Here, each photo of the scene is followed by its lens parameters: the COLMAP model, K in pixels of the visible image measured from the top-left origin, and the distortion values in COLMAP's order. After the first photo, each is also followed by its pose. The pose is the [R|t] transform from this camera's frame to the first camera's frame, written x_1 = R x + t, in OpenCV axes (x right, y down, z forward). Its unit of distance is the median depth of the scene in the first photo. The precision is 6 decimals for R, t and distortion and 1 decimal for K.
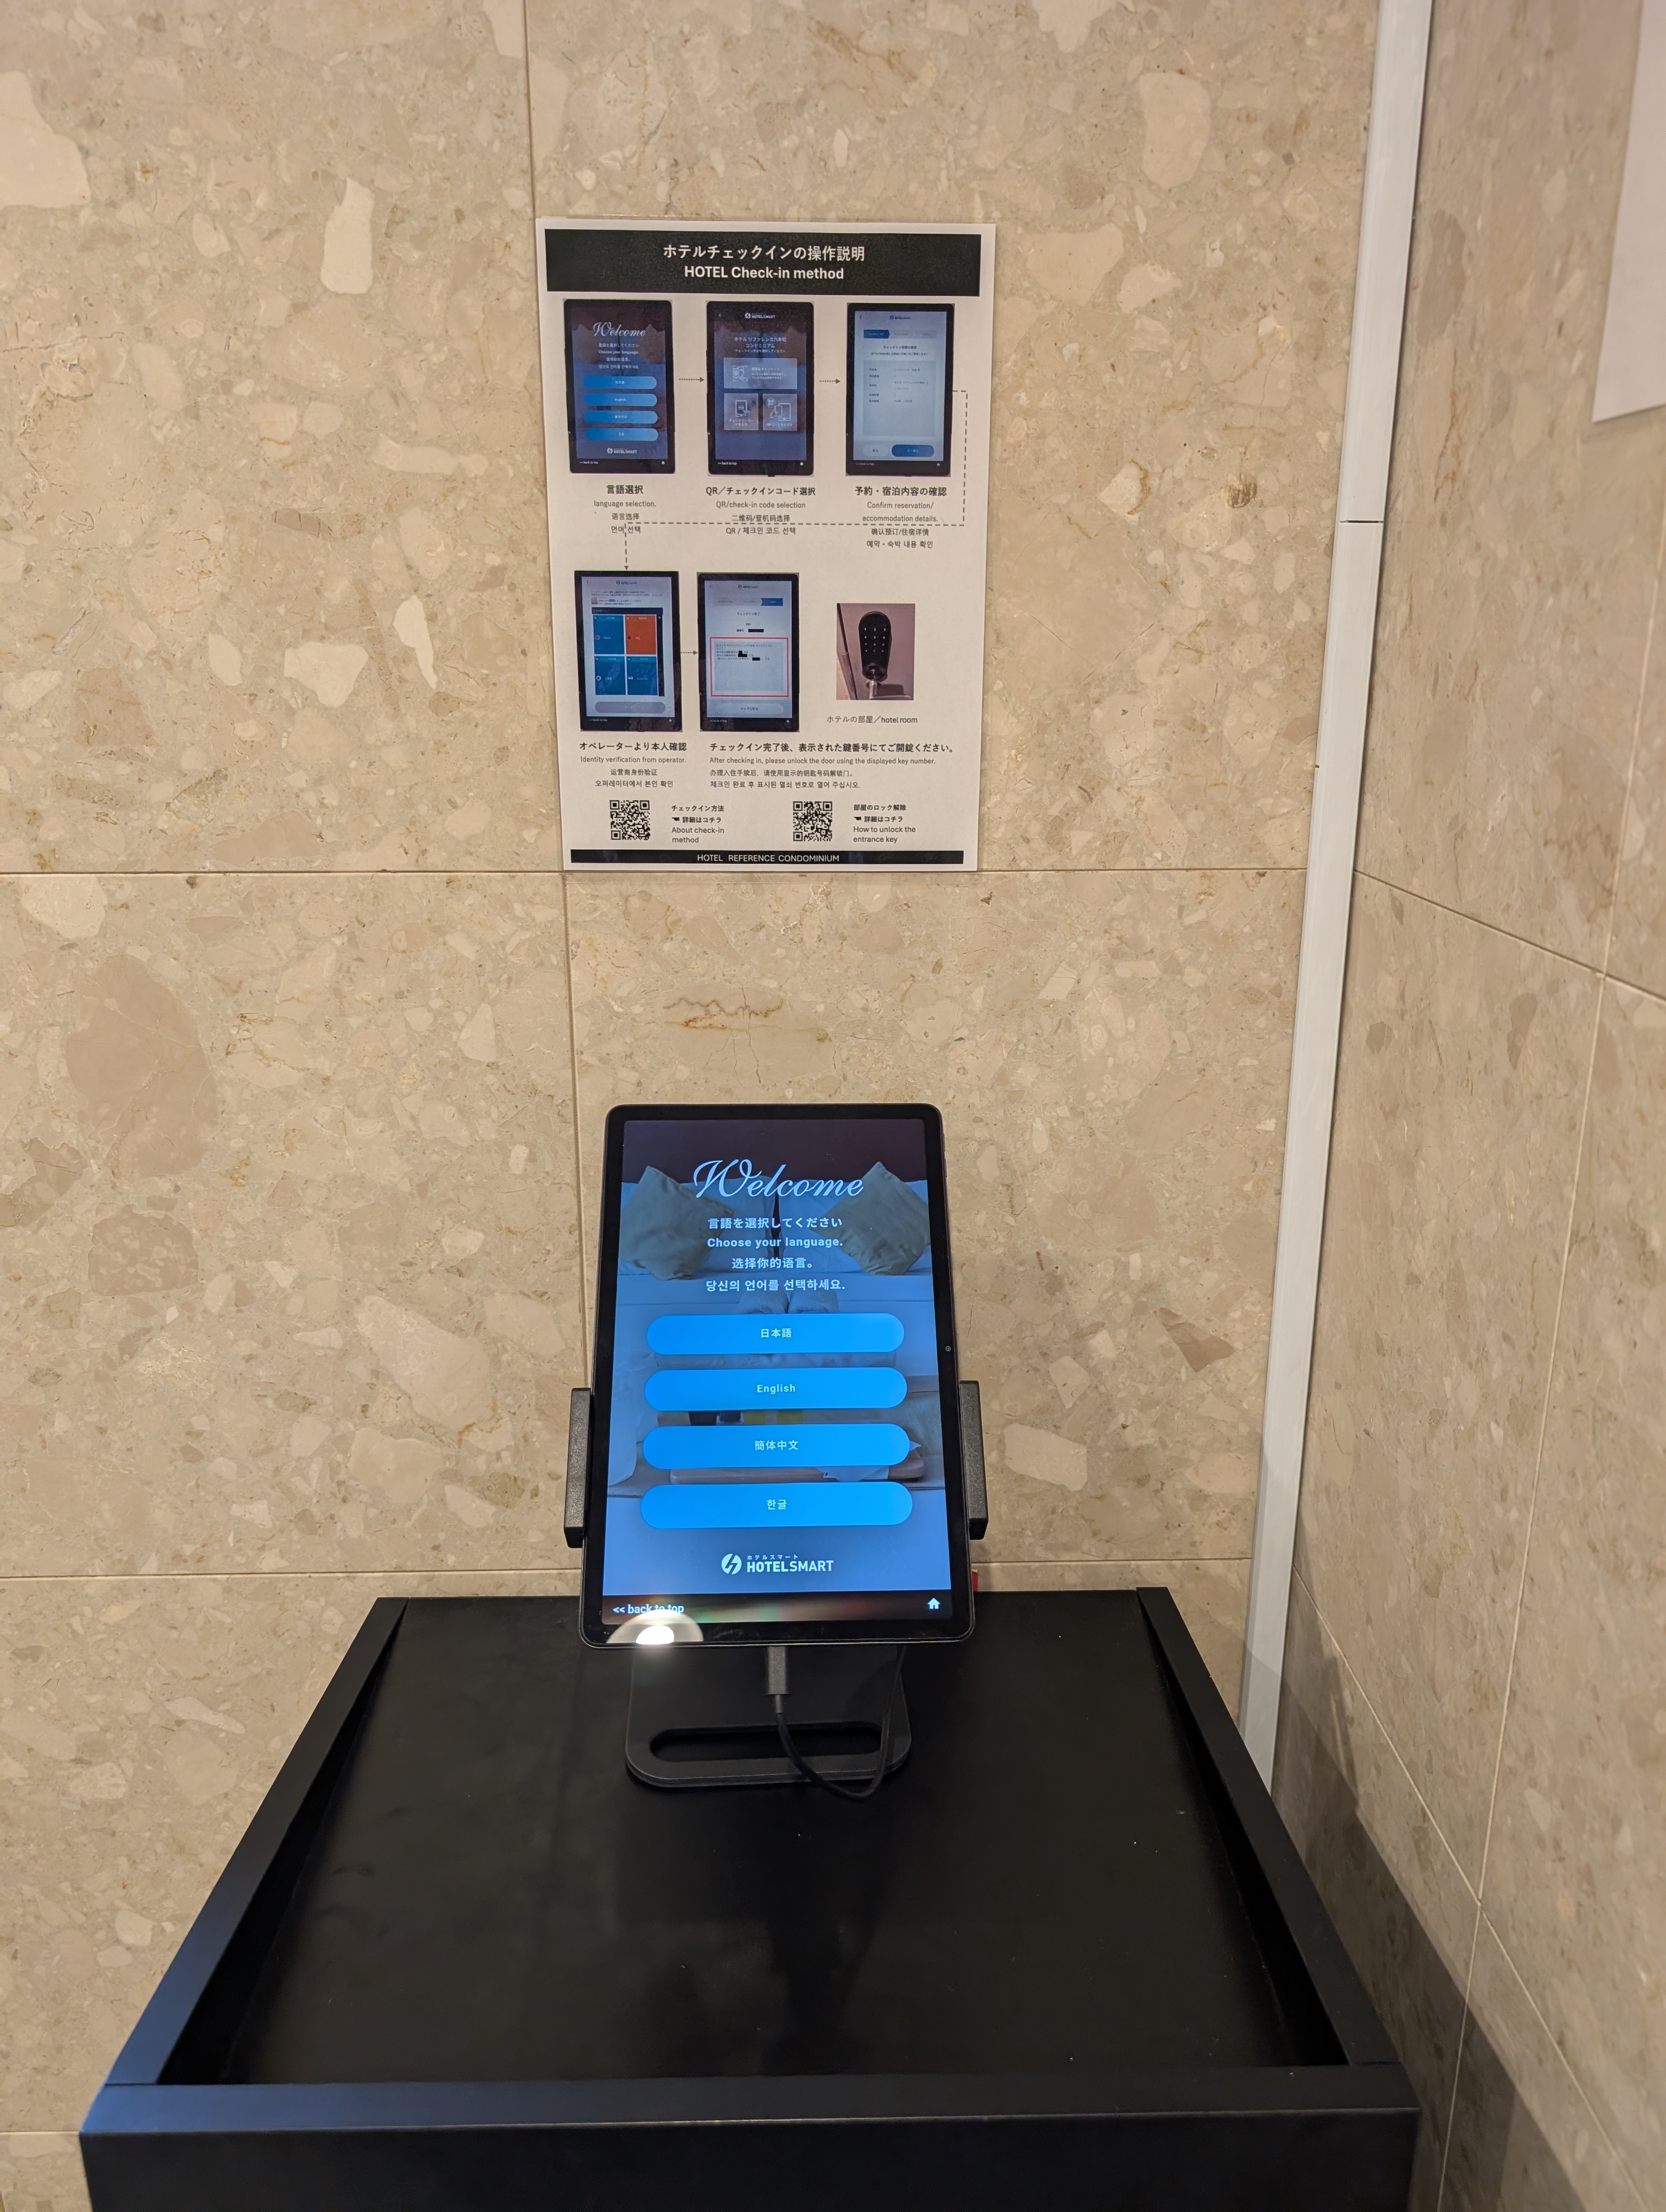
lens RADIAL K [[1593.4, 0, 827.2], [0, 1593.4, 1082.5], [0, 0, 1]] dist [-0.001371, -0.002001]
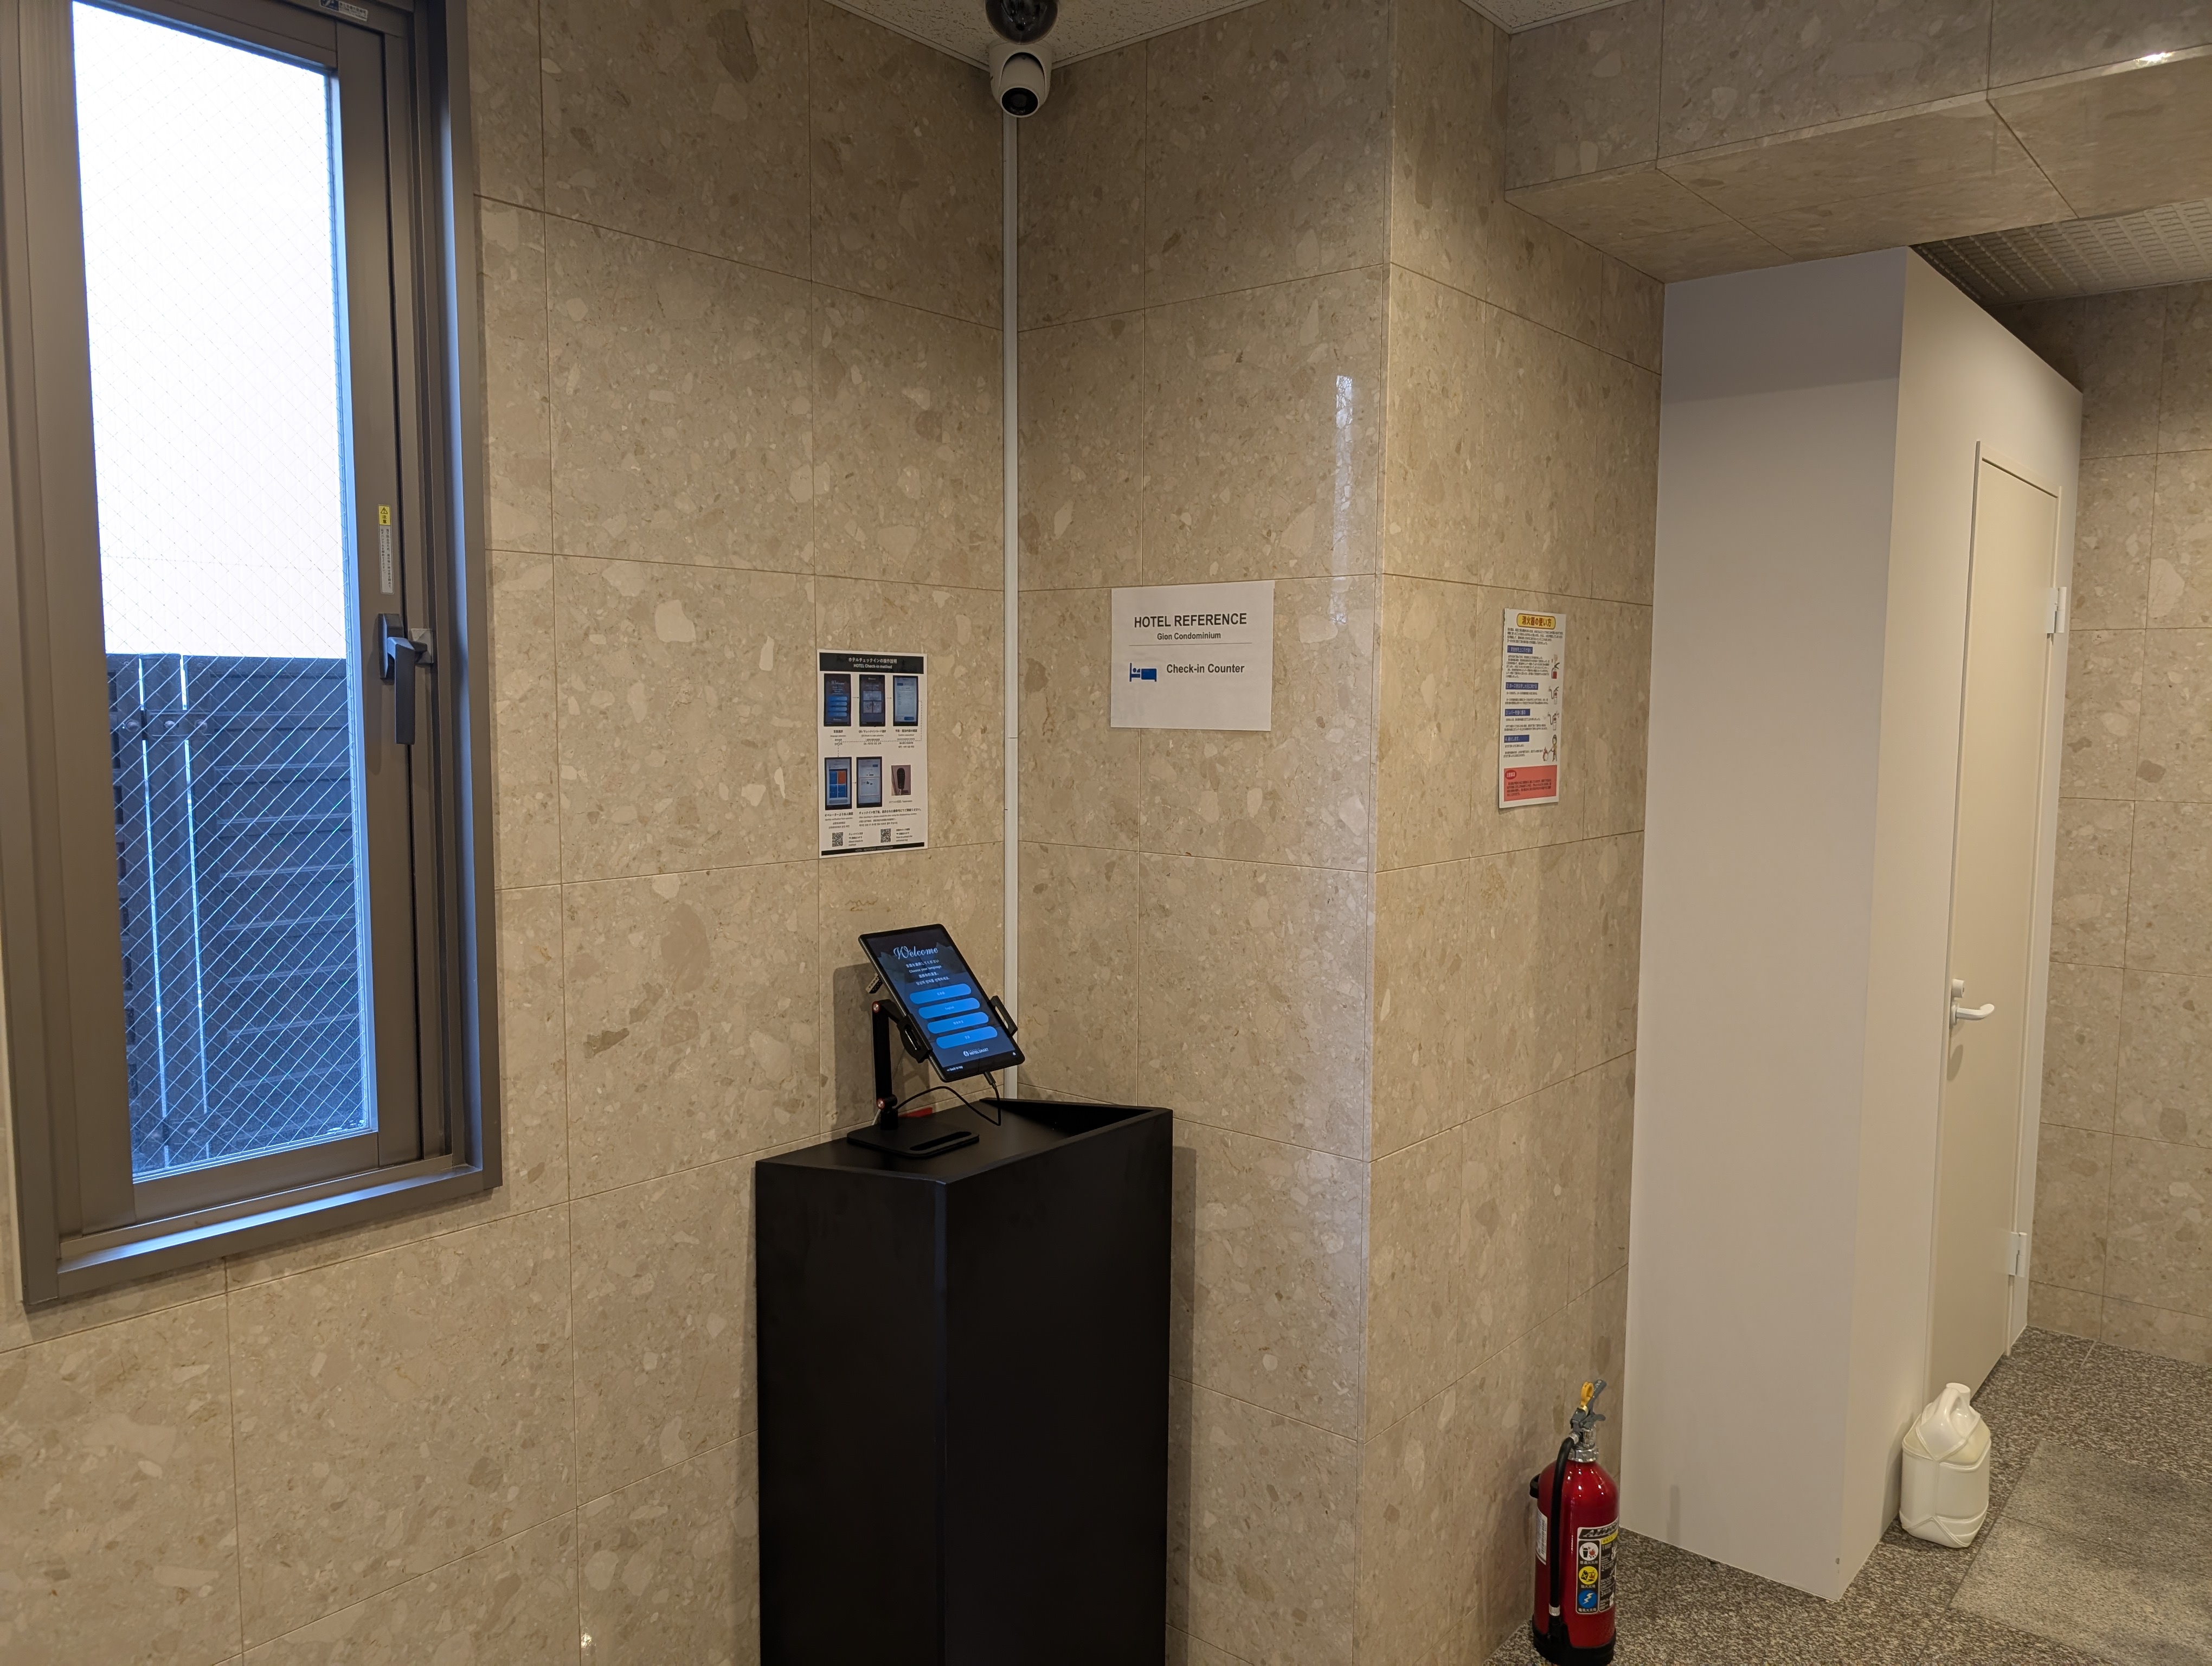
lens RADIAL K [[1593.4, 0, 1106.0], [0, 1593.4, 839.6], [0, 0, 1]] dist [-0.001371, -0.002001]
pose [[0.662065, -0.064499, 0.746666, -1.993158], [0.194887, 0.976832, -0.088425, 0.188518], [-0.723664, 0.204058, 0.659296, -1.276863]]
